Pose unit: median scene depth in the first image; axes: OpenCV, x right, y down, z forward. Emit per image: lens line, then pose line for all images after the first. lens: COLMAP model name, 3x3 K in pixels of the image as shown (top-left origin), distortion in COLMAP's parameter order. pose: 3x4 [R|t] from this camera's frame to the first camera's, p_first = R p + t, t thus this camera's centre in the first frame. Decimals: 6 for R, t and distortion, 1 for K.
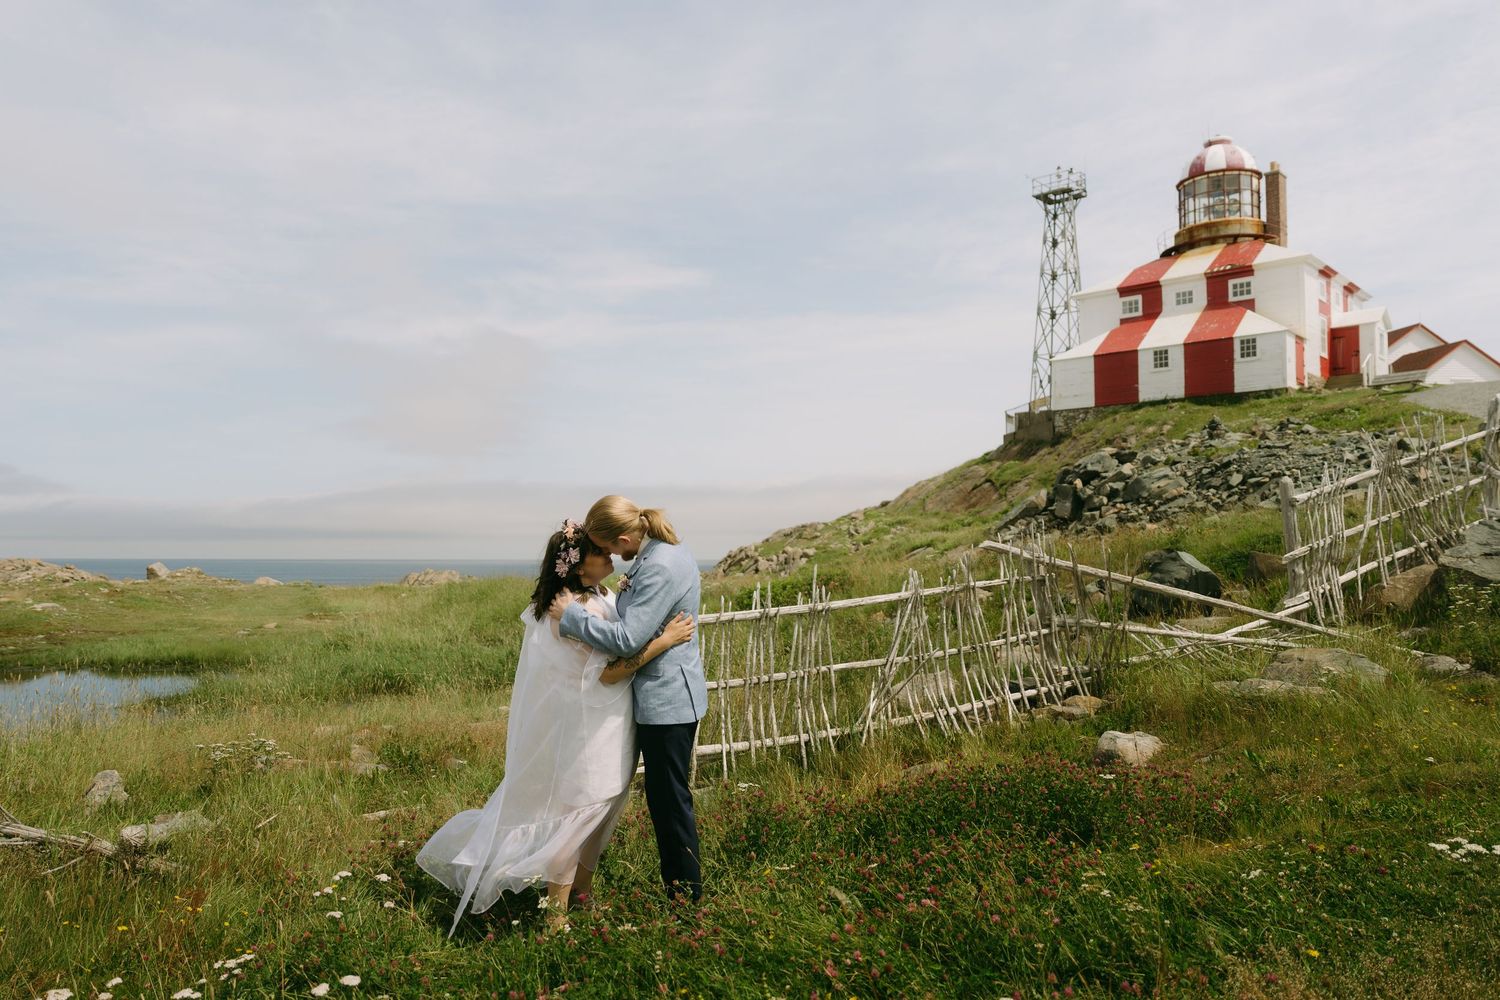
lens RADIAL K [[1077.1, 0, 677.3], [0, 1077.1, 549.8], [0, 0, 1]] dist [-0.003299, 0.013443]
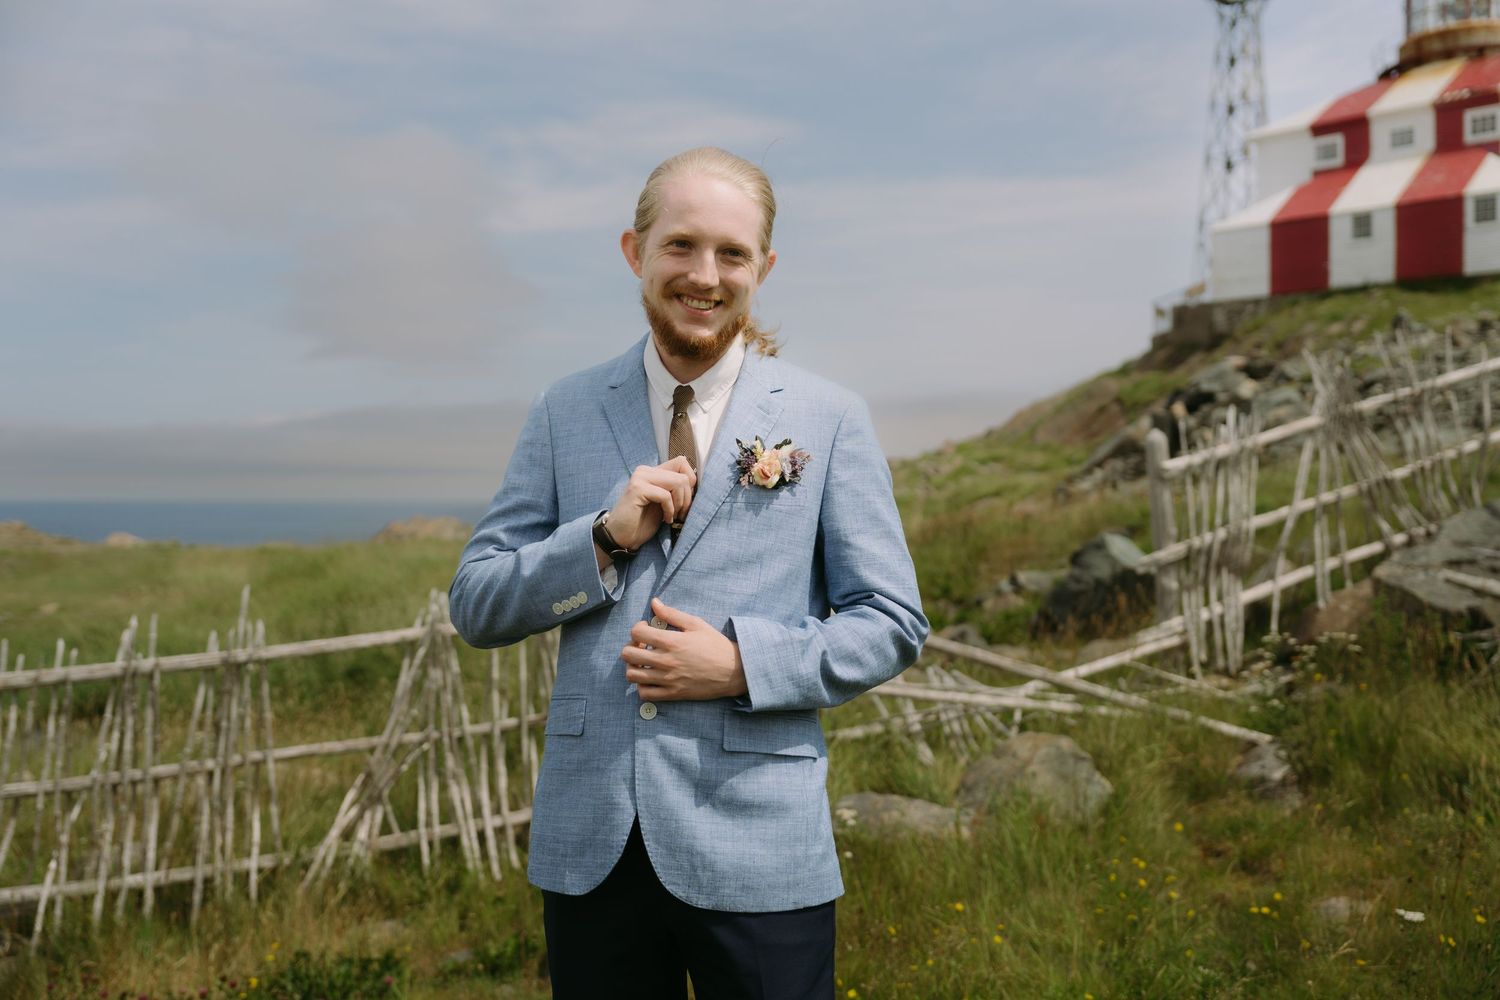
lens RADIAL K [[1443.1, 0, 746.5], [0, 1443.1, 538.4], [0, 0, 1]] dist [0.013859, 0.000000]
pose [[0.999327, 0.005006, -0.036331, 0.117843], [-0.003659, 0.999307, 0.037052, -0.011575], [0.036492, -0.036894, 0.998653, 0.053863]]
